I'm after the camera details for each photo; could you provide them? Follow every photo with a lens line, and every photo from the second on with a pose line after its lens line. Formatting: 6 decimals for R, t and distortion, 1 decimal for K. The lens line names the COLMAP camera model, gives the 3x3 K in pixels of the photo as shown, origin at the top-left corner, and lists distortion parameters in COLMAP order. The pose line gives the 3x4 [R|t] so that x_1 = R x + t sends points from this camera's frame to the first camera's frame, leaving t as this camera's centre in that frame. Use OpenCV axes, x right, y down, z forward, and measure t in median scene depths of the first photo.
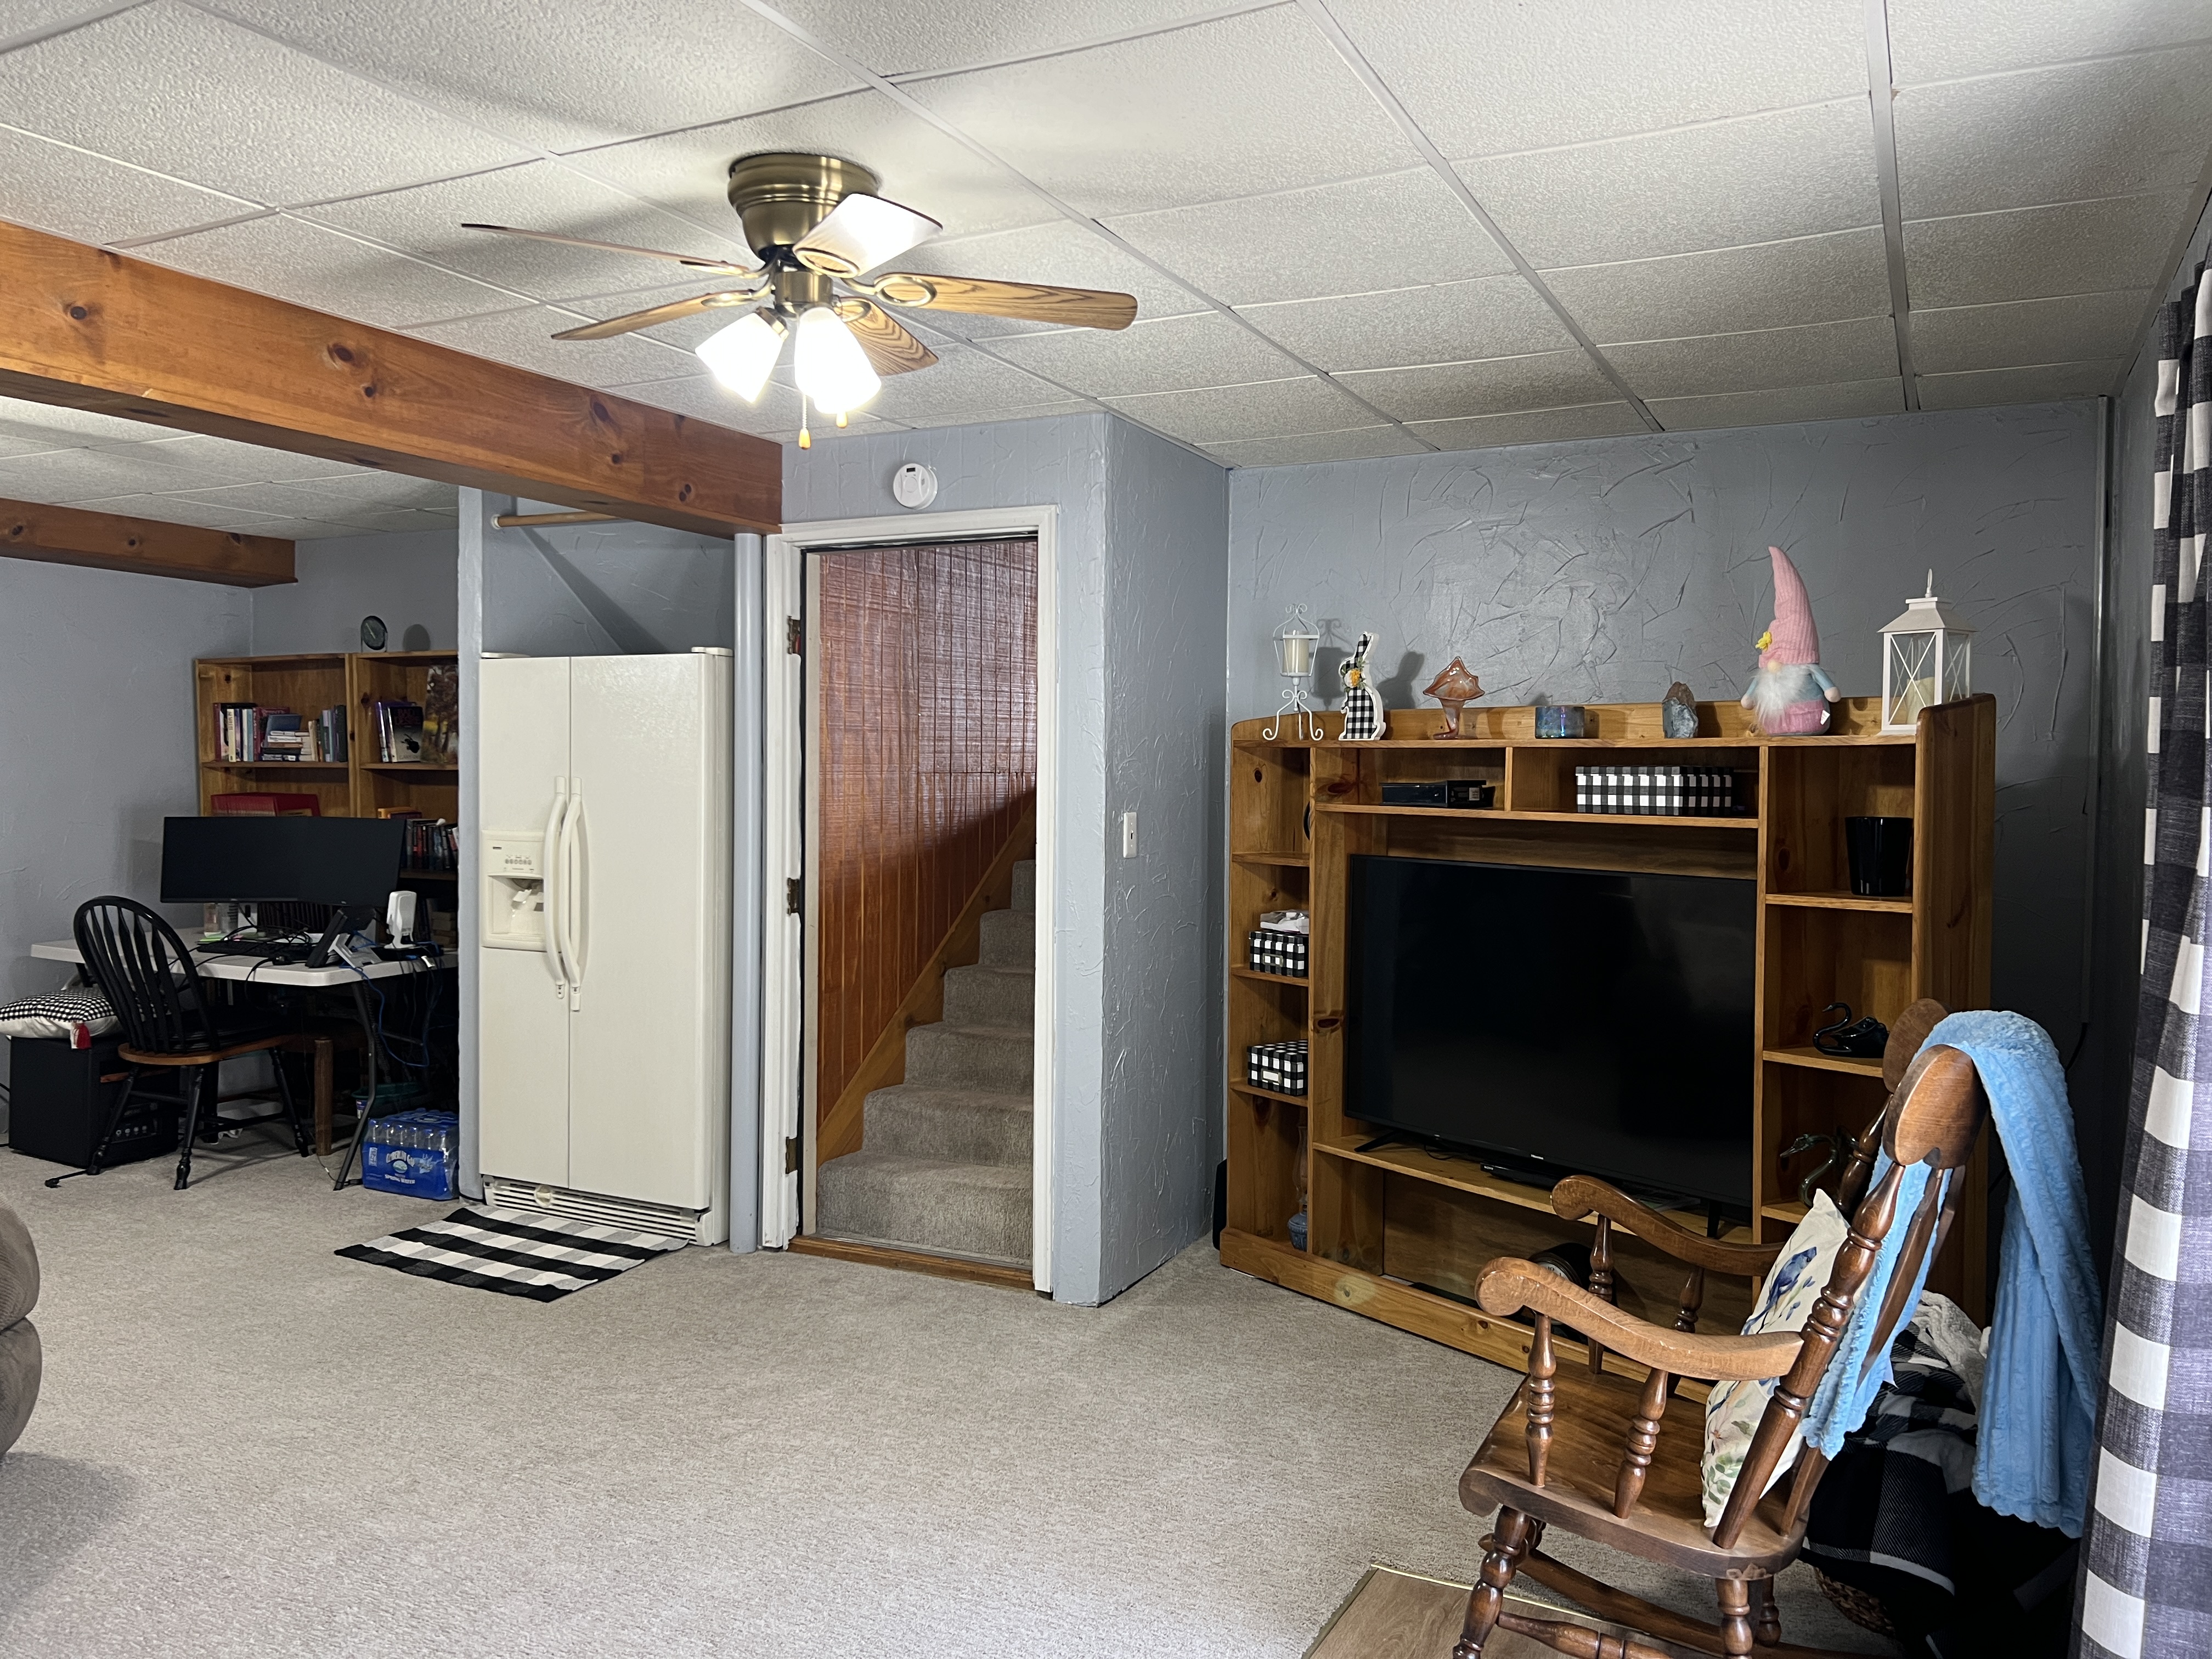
lens RADIAL K [[1659.4, 0, 1099.5], [0, 1659.4, 828.3], [0, 0, 1]] dist [0.061819, -0.069382]
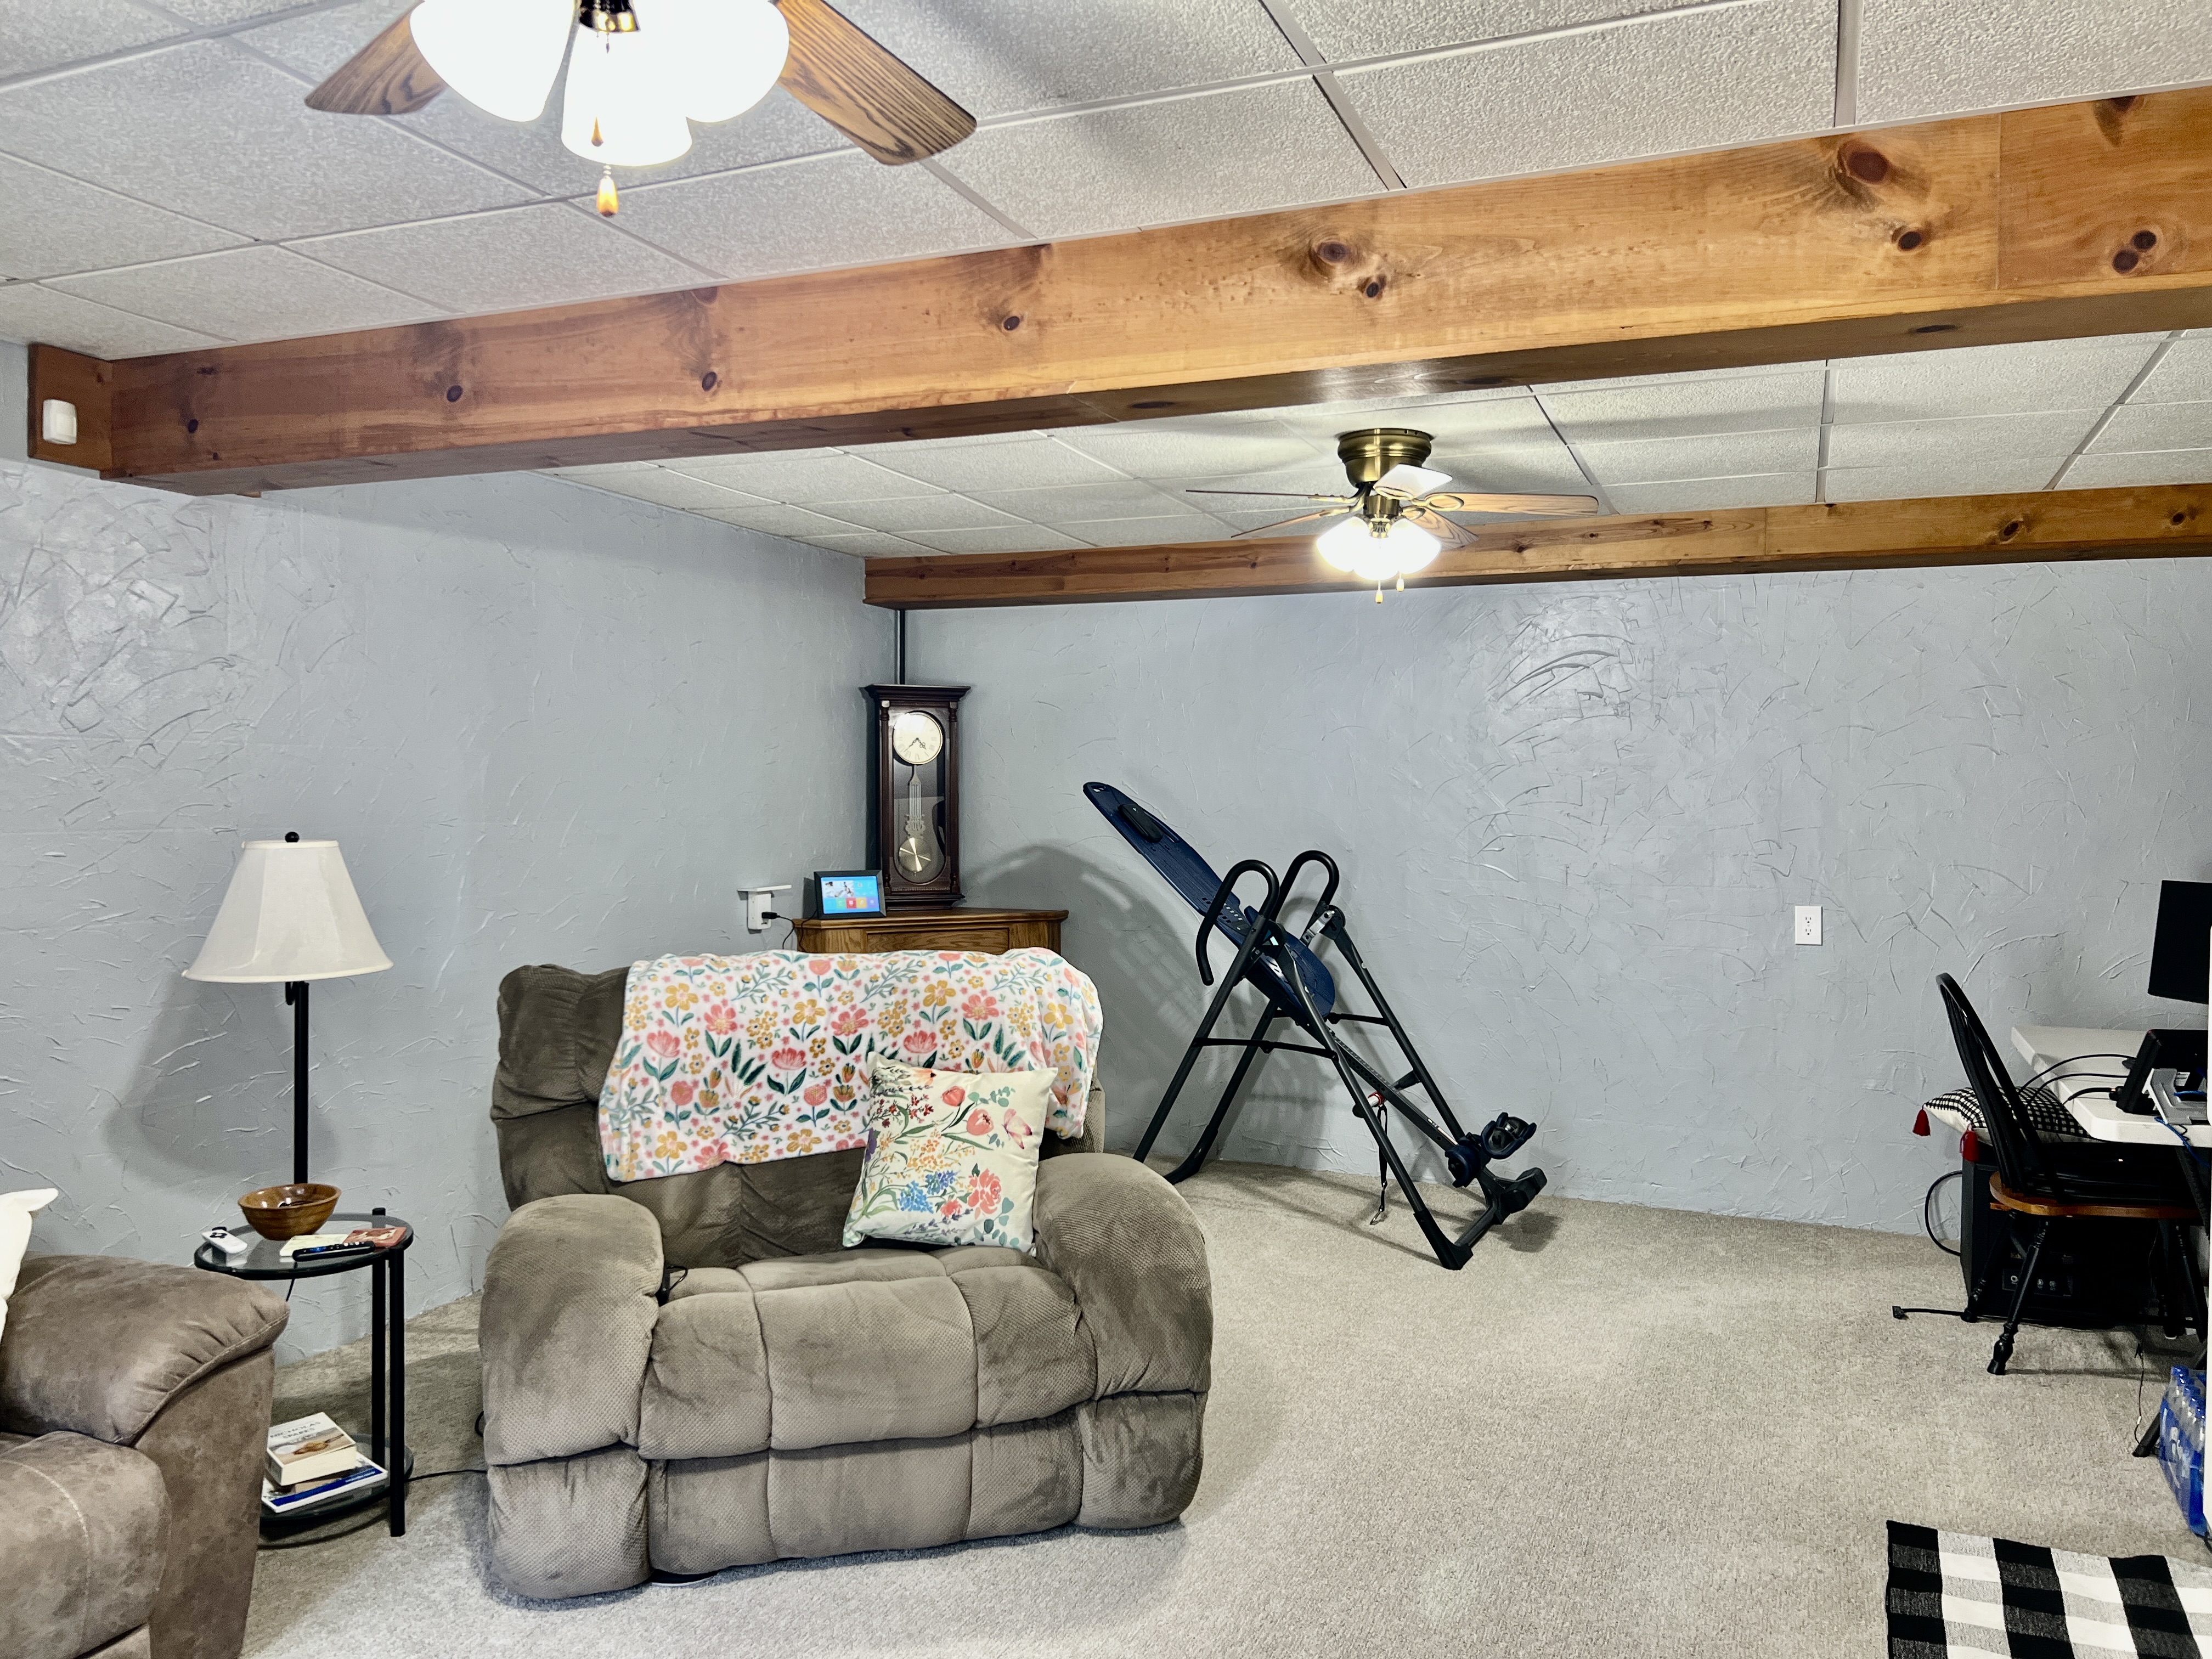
lens RADIAL K [[1659.4, 0, 1101.1], [0, 1659.4, 824.2], [0, 0, 1]] dist [0.061819, -0.069382]
pose [[0.058979, 0.012778, -0.998177, 0.162179], [-0.042124, 0.999059, 0.010301, -0.019907], [0.997370, 0.041440, 0.059462, 0.494076]]
